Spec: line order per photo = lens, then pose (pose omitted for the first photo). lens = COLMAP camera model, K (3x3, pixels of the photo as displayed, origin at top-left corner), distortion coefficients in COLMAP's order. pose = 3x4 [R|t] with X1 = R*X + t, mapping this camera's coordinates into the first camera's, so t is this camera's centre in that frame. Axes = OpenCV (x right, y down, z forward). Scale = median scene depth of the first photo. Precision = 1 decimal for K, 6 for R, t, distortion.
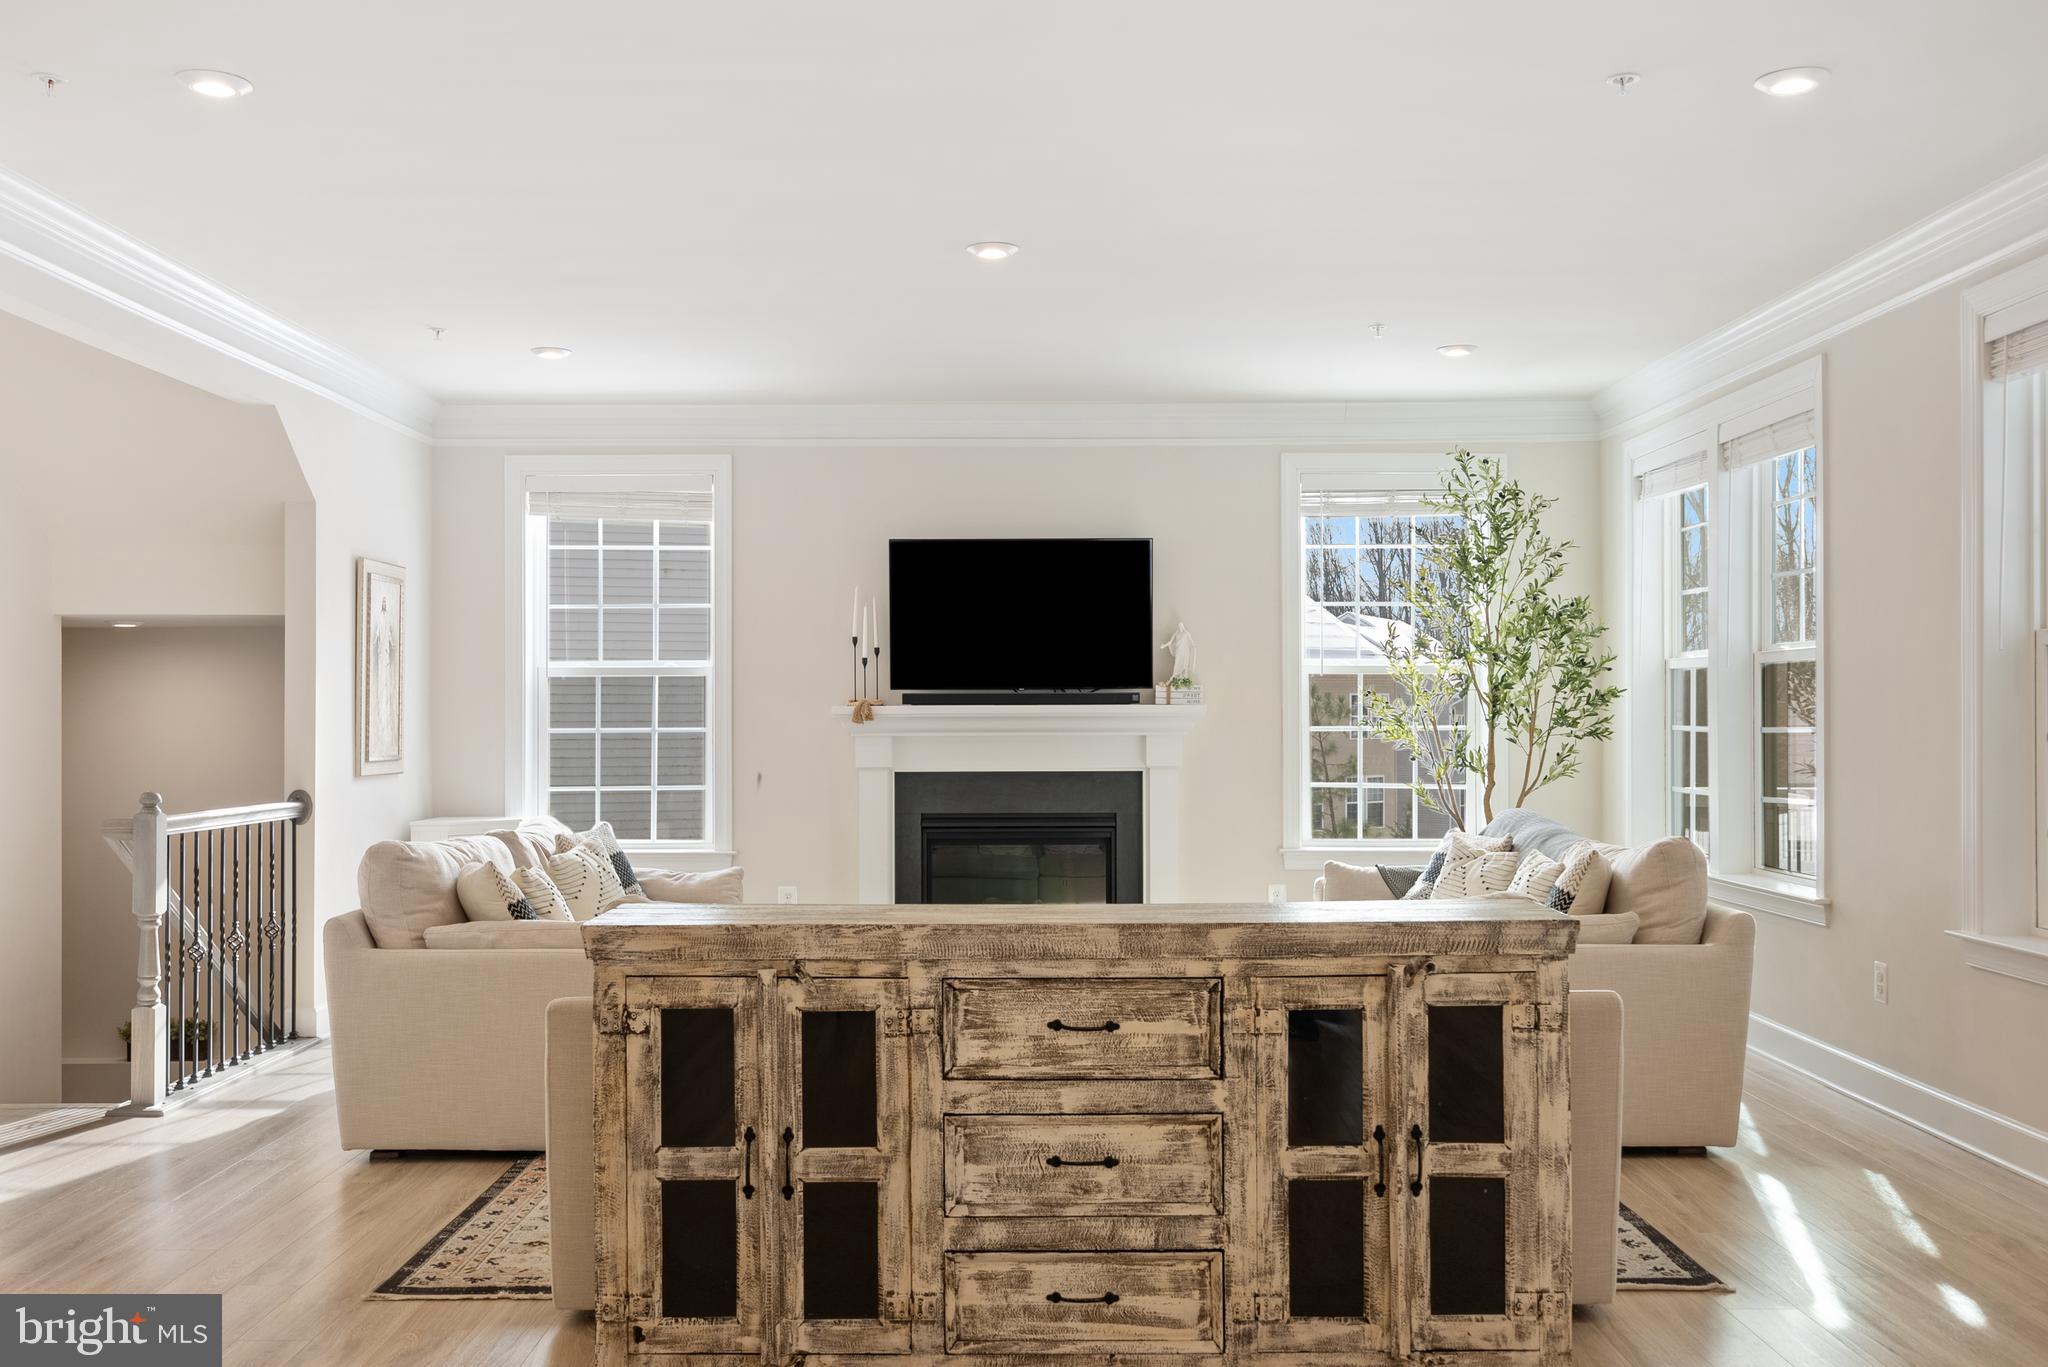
lens RADIAL K [[1852.7, 0, 1028.8], [0, 1852.7, 704.7], [0, 0, 1]] dist [0.000139, 0.003581]
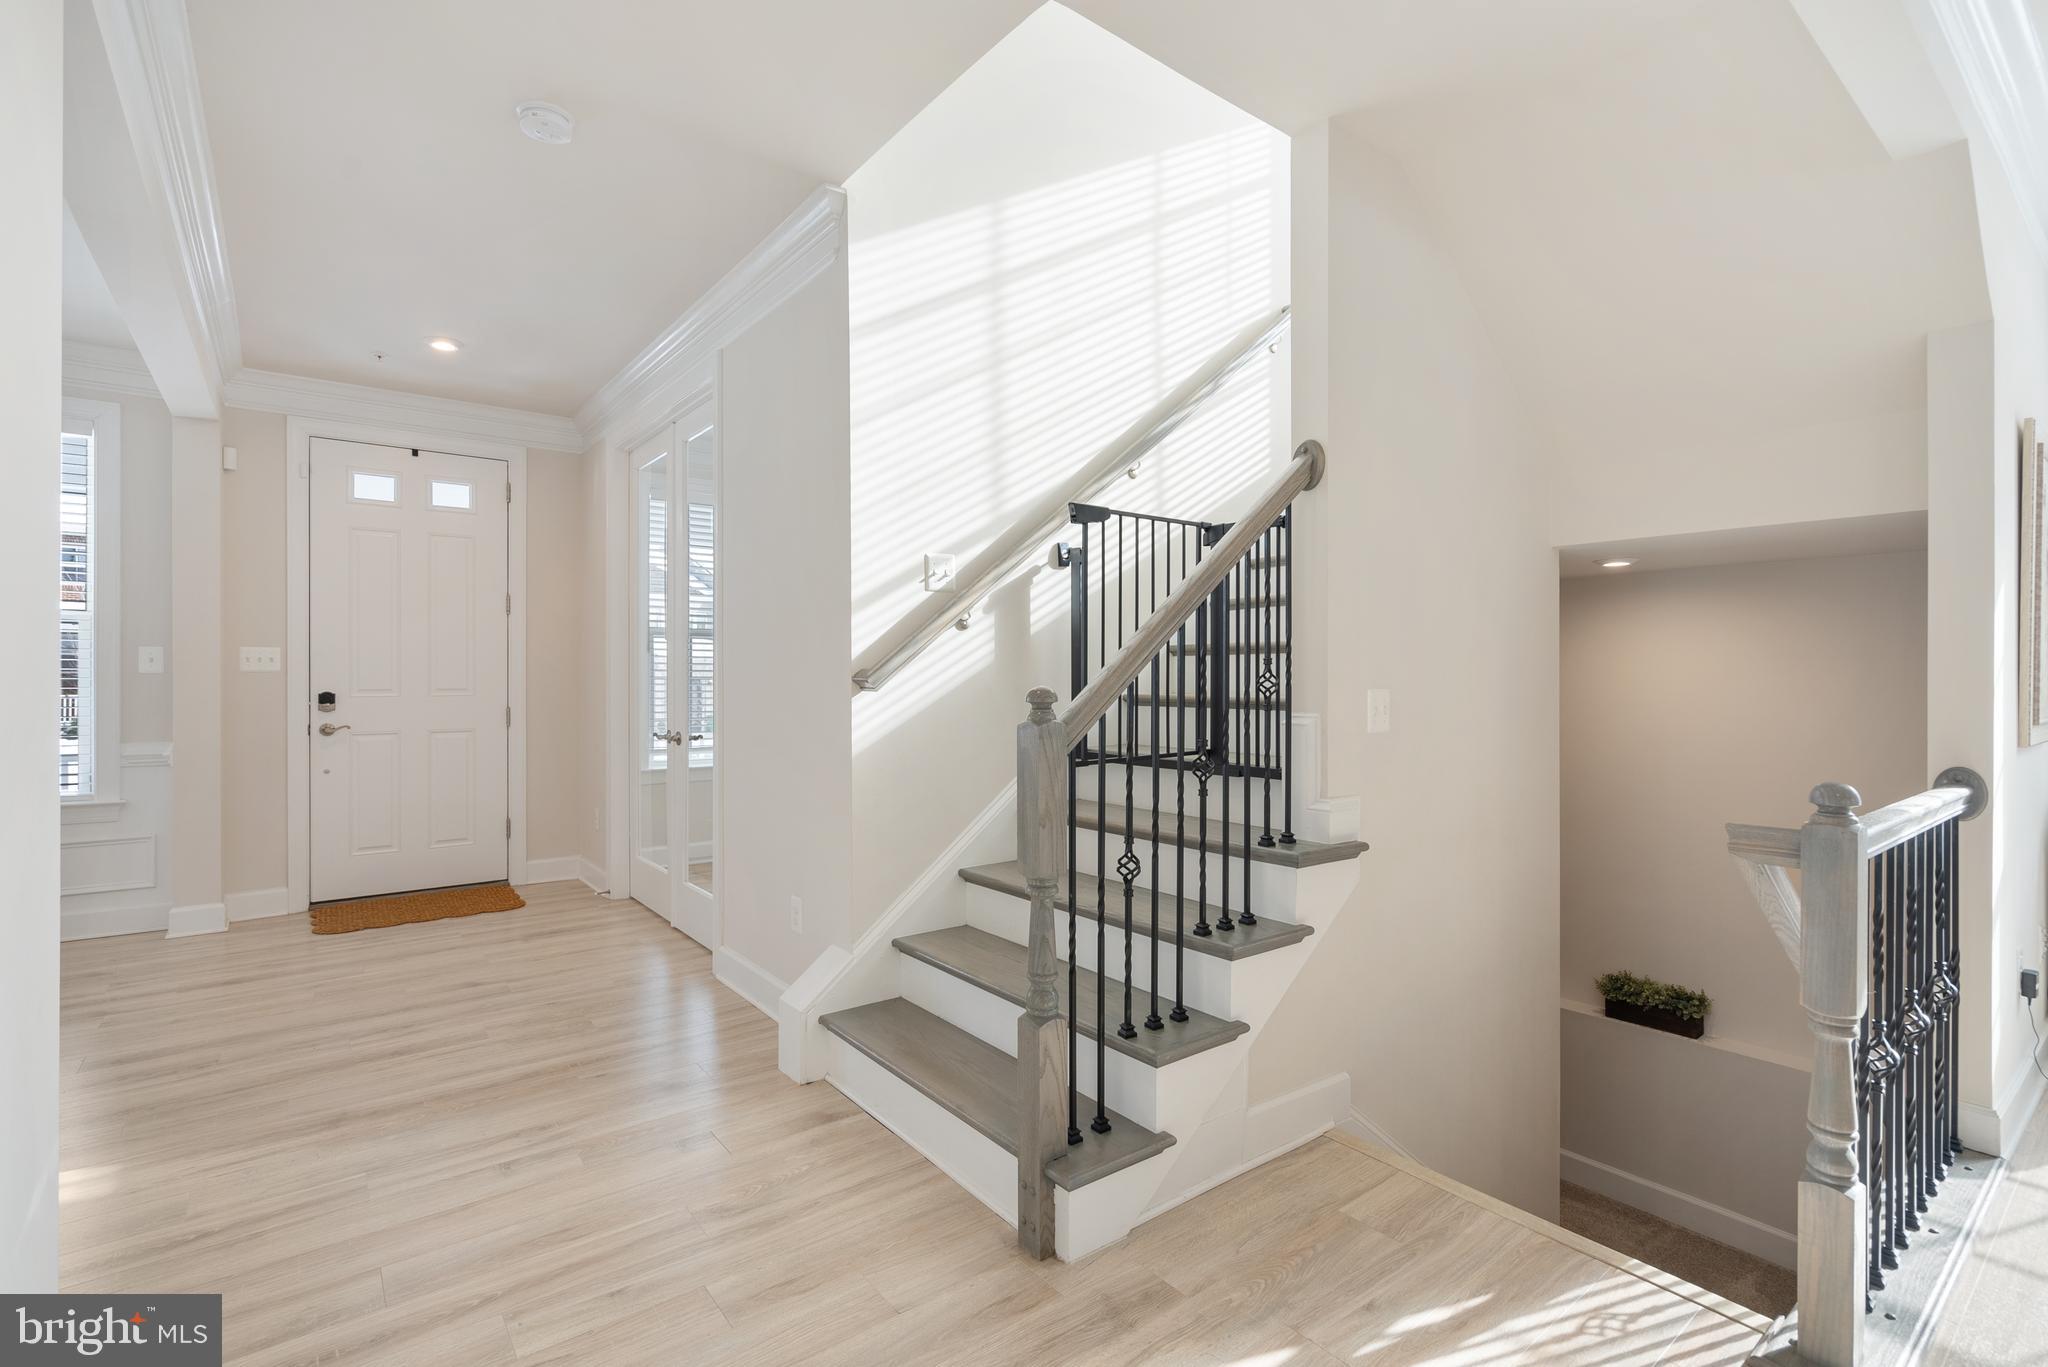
lens RADIAL K [[929.3, 0, 1015.0], [0, 929.3, 684.9], [0, 0, 1]] dist [-0.003175, 0.001144]
pose [[0.605822, 0.005865, -0.795579, -0.309784], [0.000888, 0.999967, 0.008048, 0.012584], [0.795600, -0.005582, 0.605797, 0.496457]]
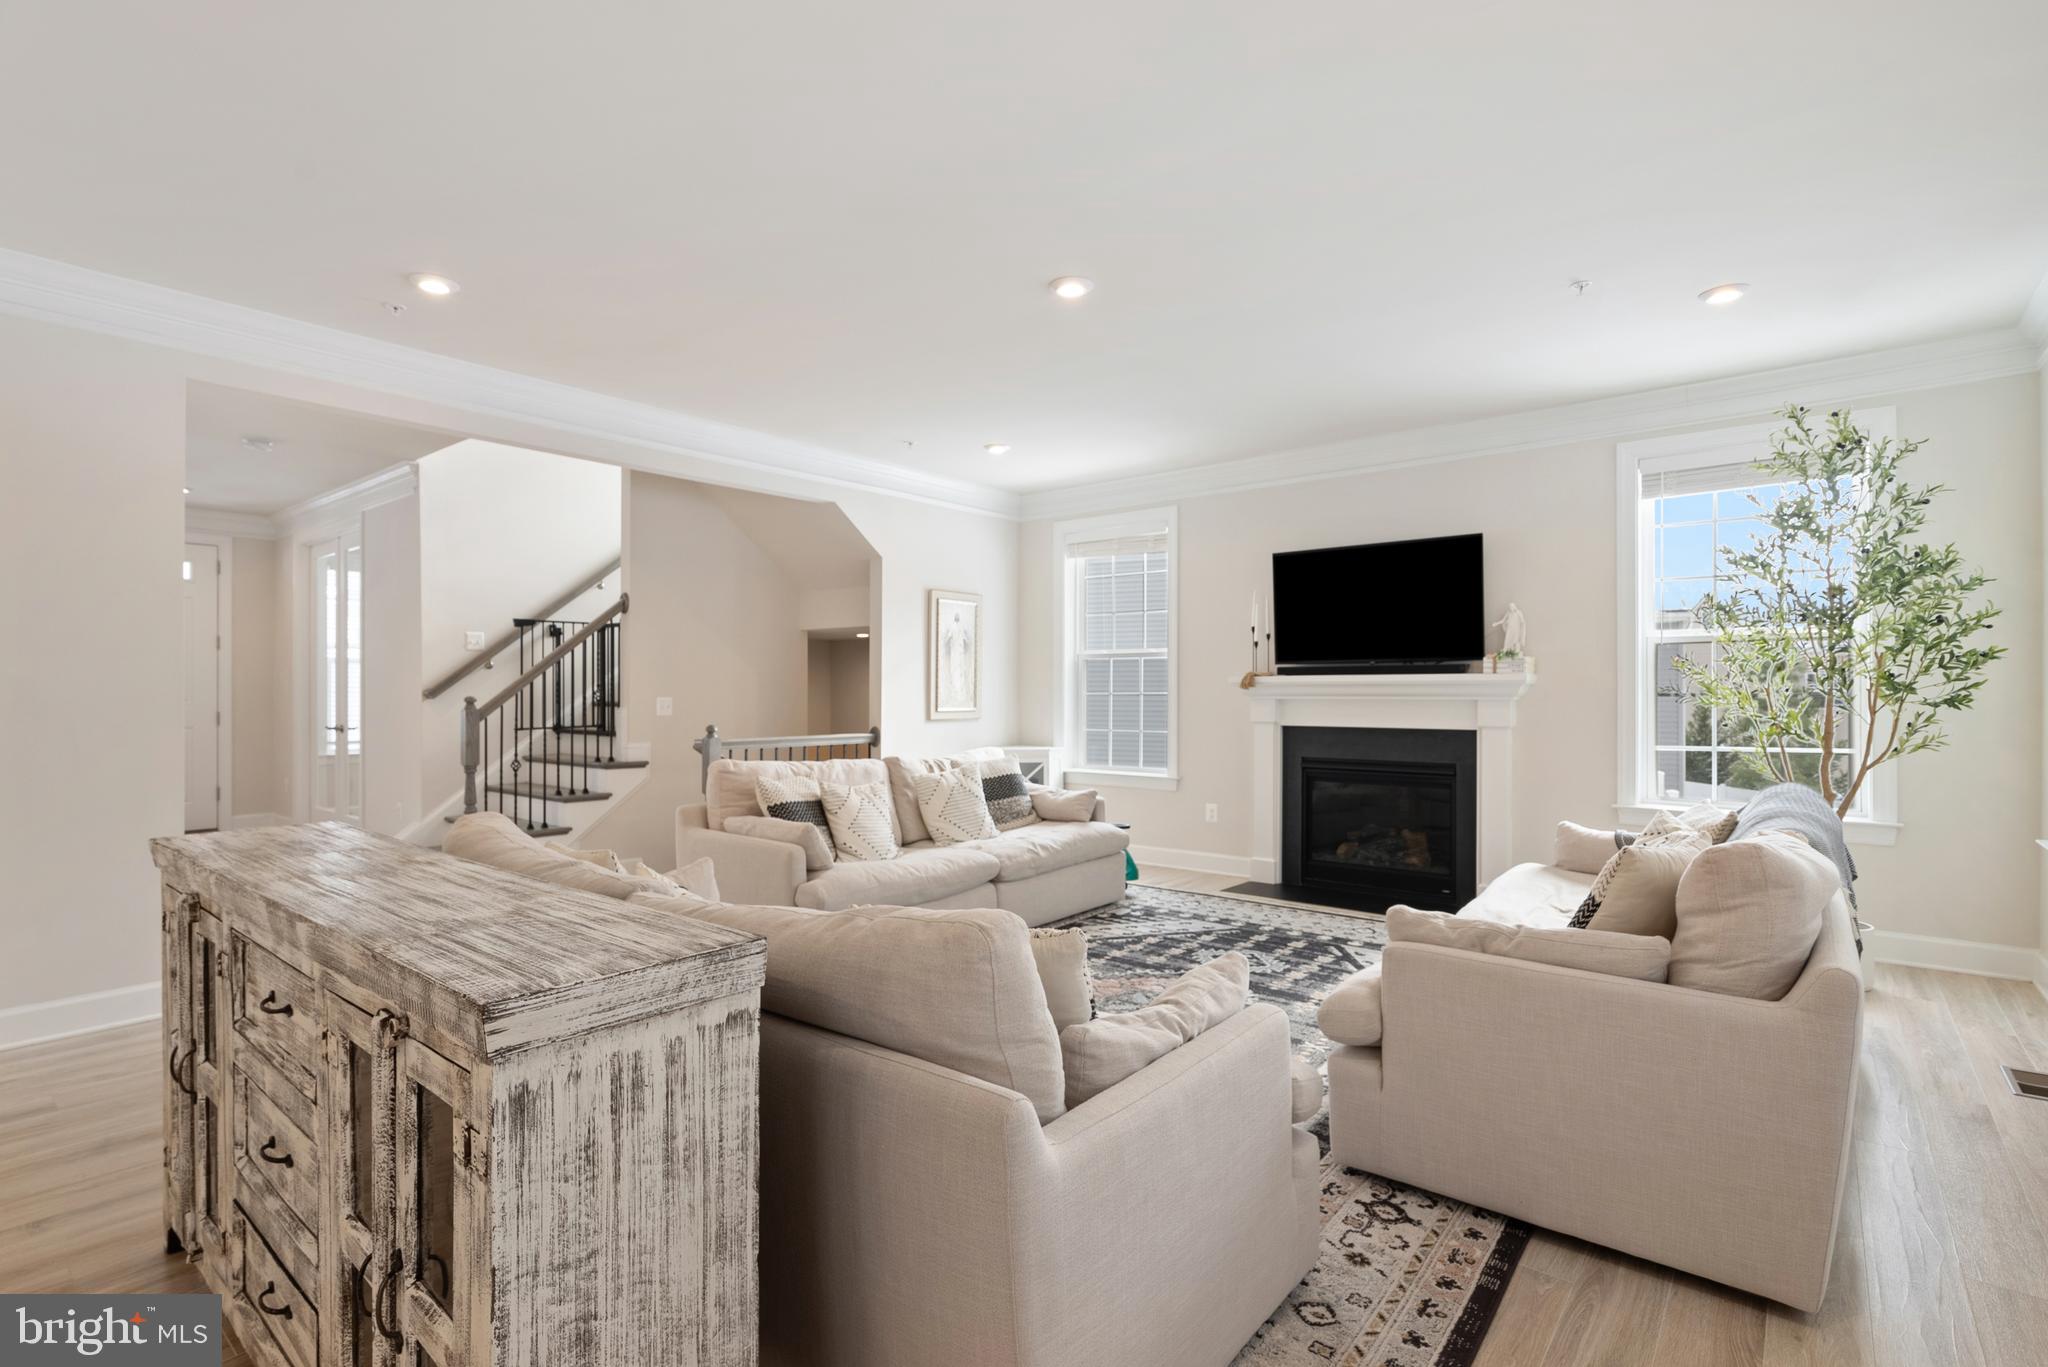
lens RADIAL K [[961.1, 0, 1016.7], [0, 961.1, 689.9], [0, 0, 1]] dist [-0.003125, 0.000428]
pose [[0.766036, 0.001795, -0.642795, 0.255139], [0.002091, 0.999984, 0.005285, 0.007051], [0.642794, -0.005392, 0.766020, 0.373318]]
